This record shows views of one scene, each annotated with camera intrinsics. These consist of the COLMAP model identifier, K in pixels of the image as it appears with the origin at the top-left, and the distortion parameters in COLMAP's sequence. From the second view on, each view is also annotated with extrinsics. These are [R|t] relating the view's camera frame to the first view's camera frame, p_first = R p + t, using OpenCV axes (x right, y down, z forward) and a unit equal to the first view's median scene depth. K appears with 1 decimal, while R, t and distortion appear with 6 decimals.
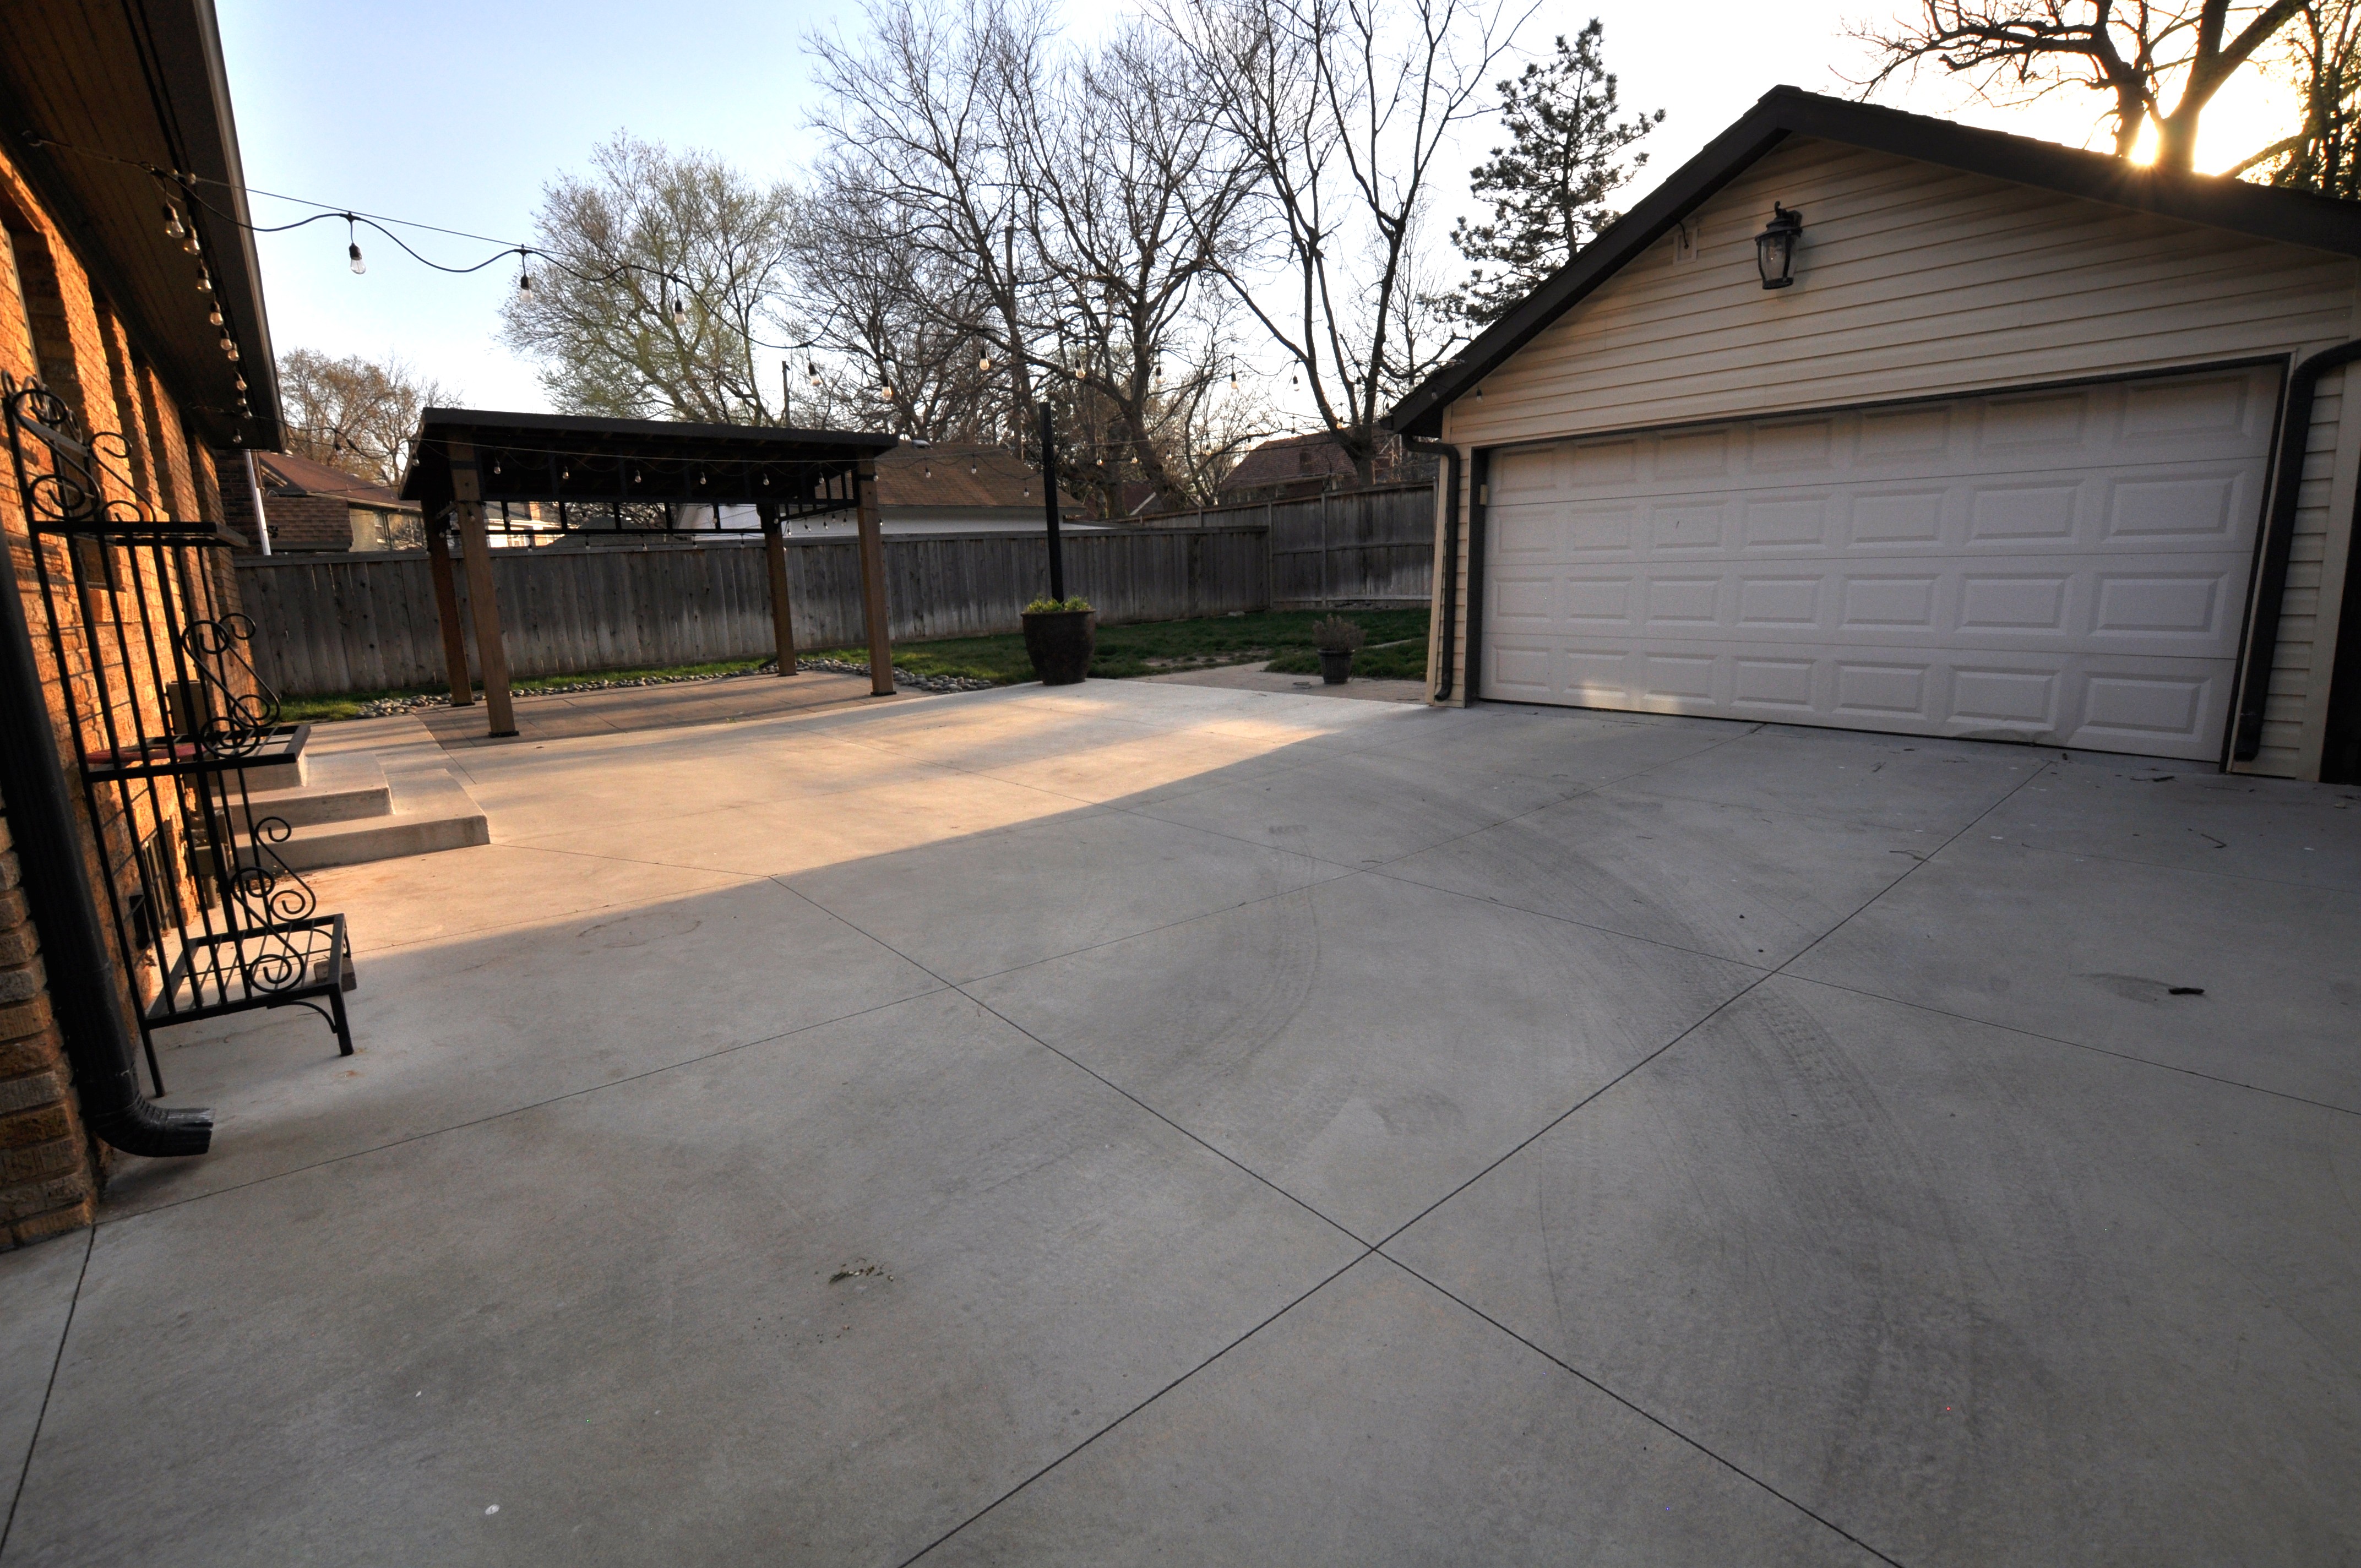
lens RADIAL K [[1038.0, 0, 1181.5], [0, 1038.0, 780.1], [0, 0, 1]] dist [-0.027325, 0.000768]
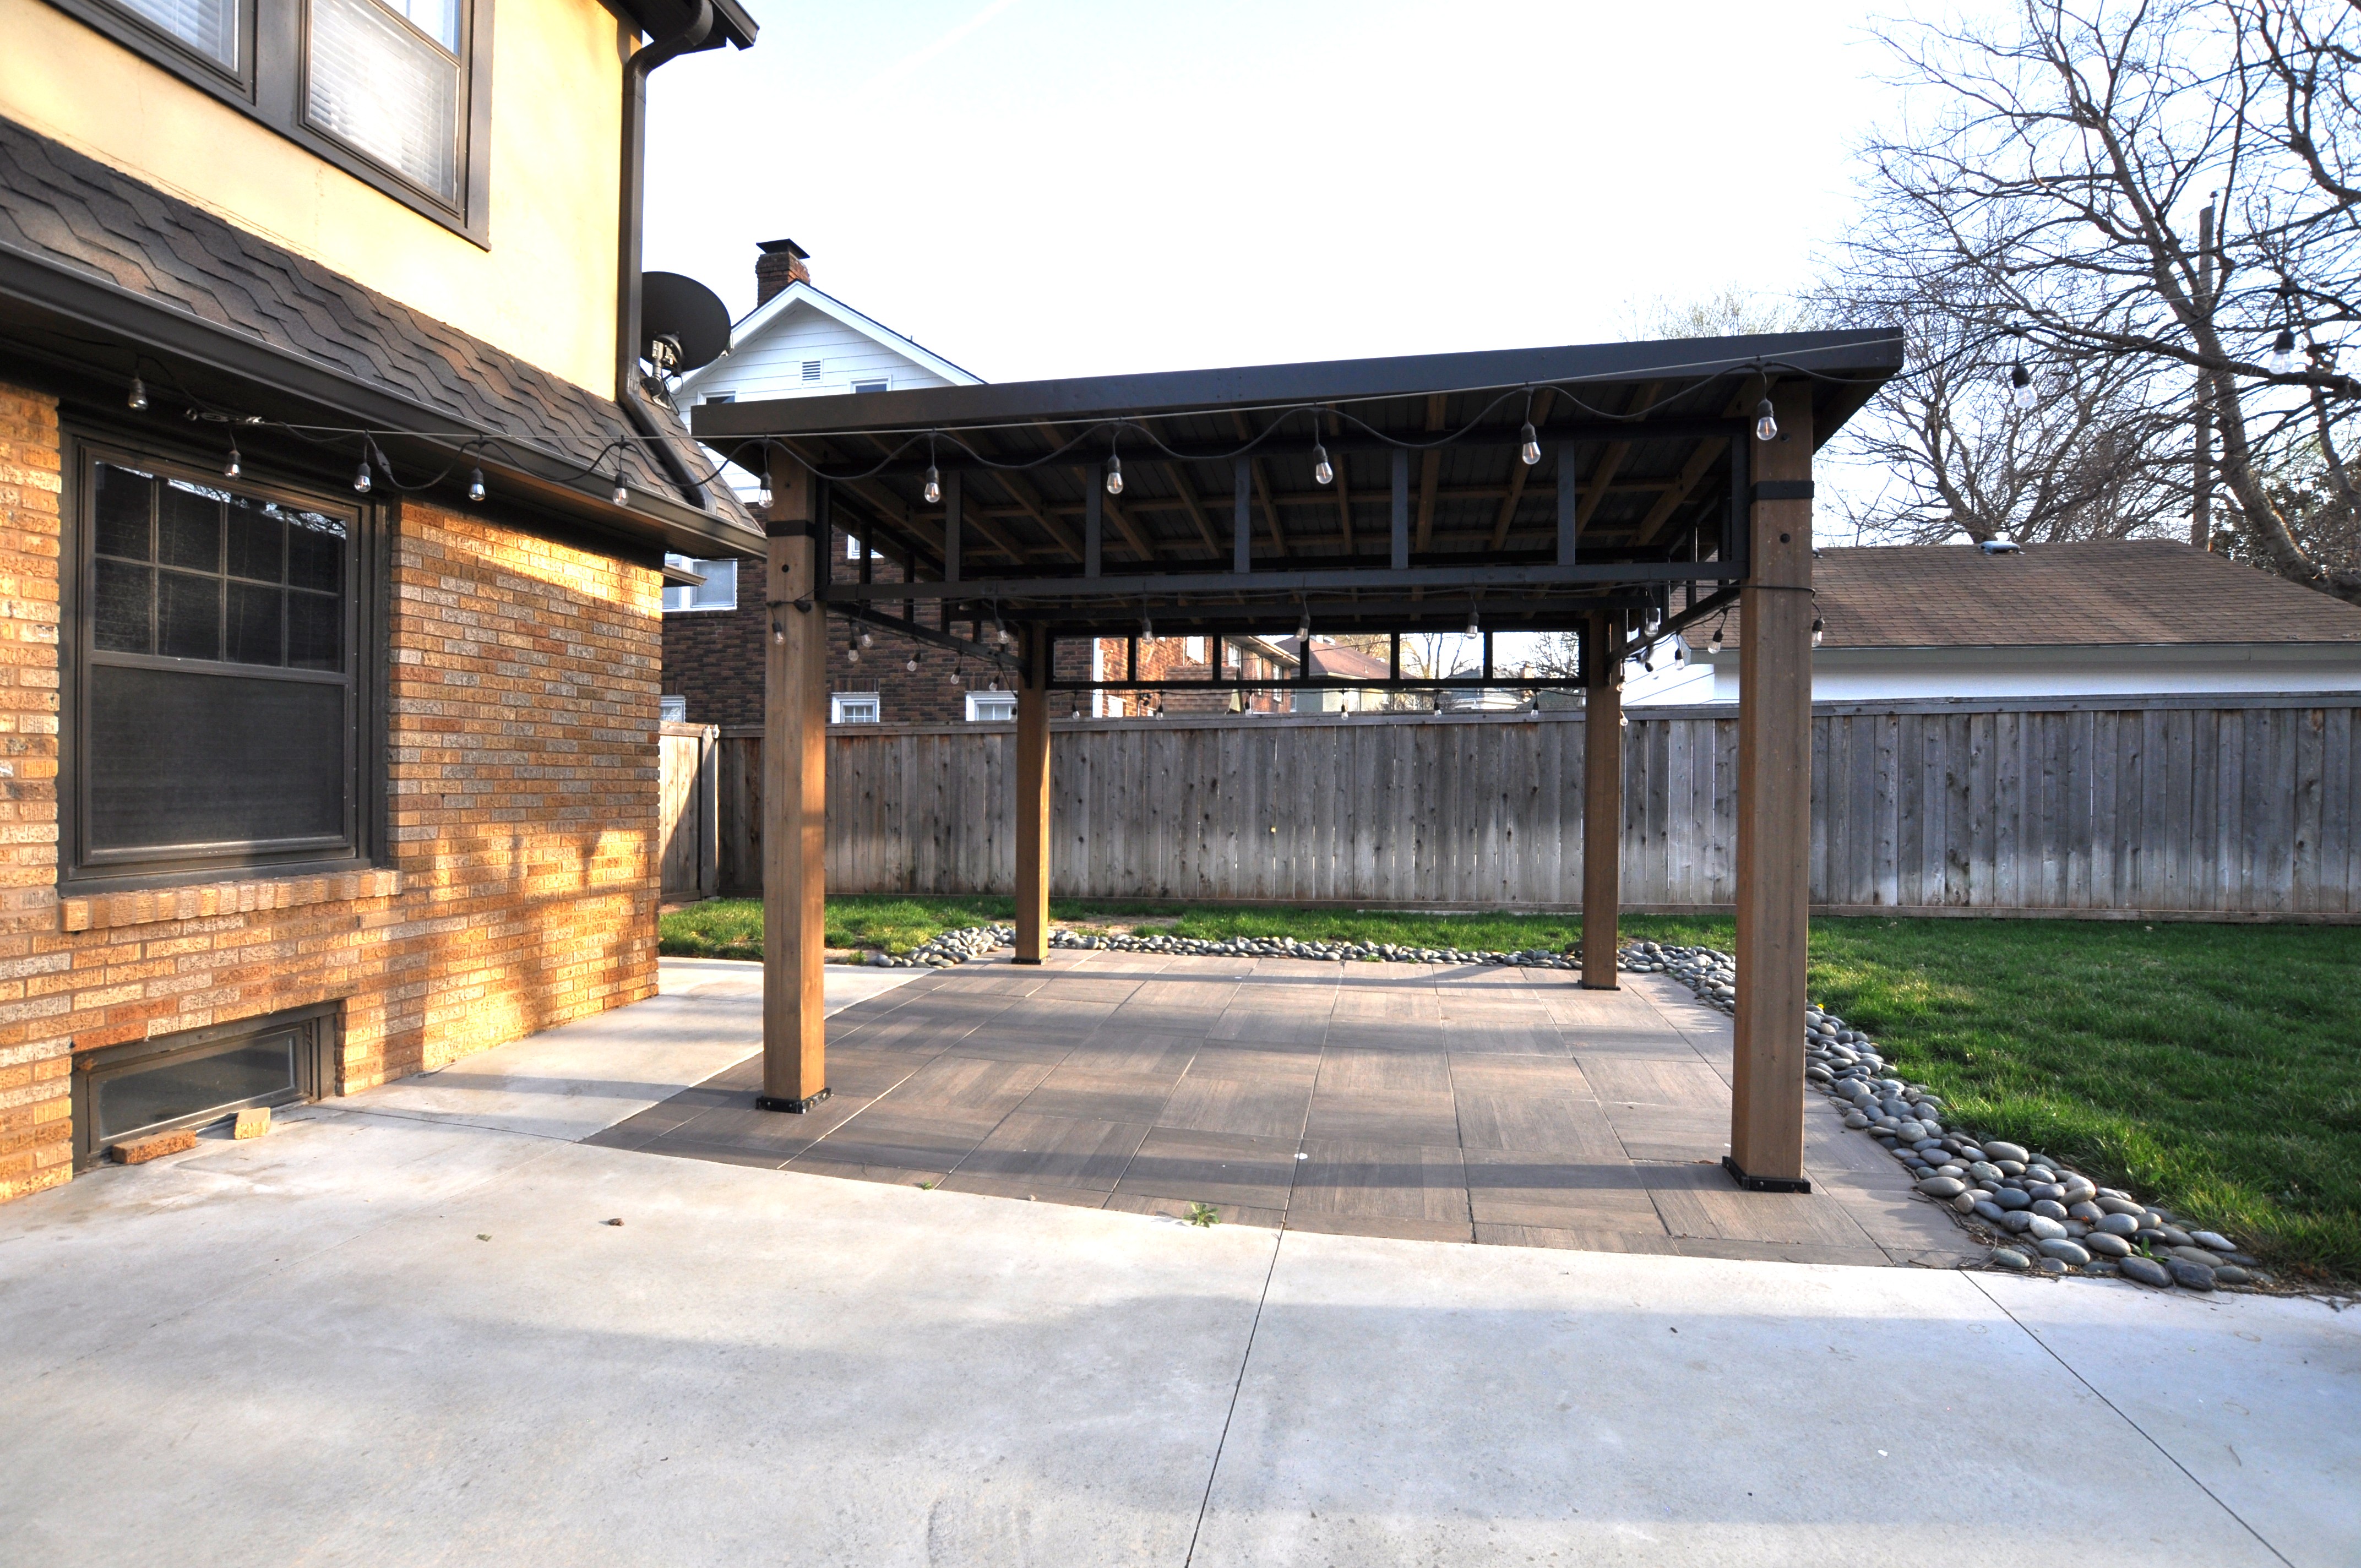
lens RADIAL K [[1038.0, 0, 1185.1], [0, 1038.0, 782.7], [0, 0, 1]] dist [-0.027325, 0.000768]
pose [[0.615745, 0.049566, -0.786385, -0.105023], [-0.182419, 0.979873, -0.081074, -0.093249], [0.766539, 0.193372, 0.612393, 0.434214]]
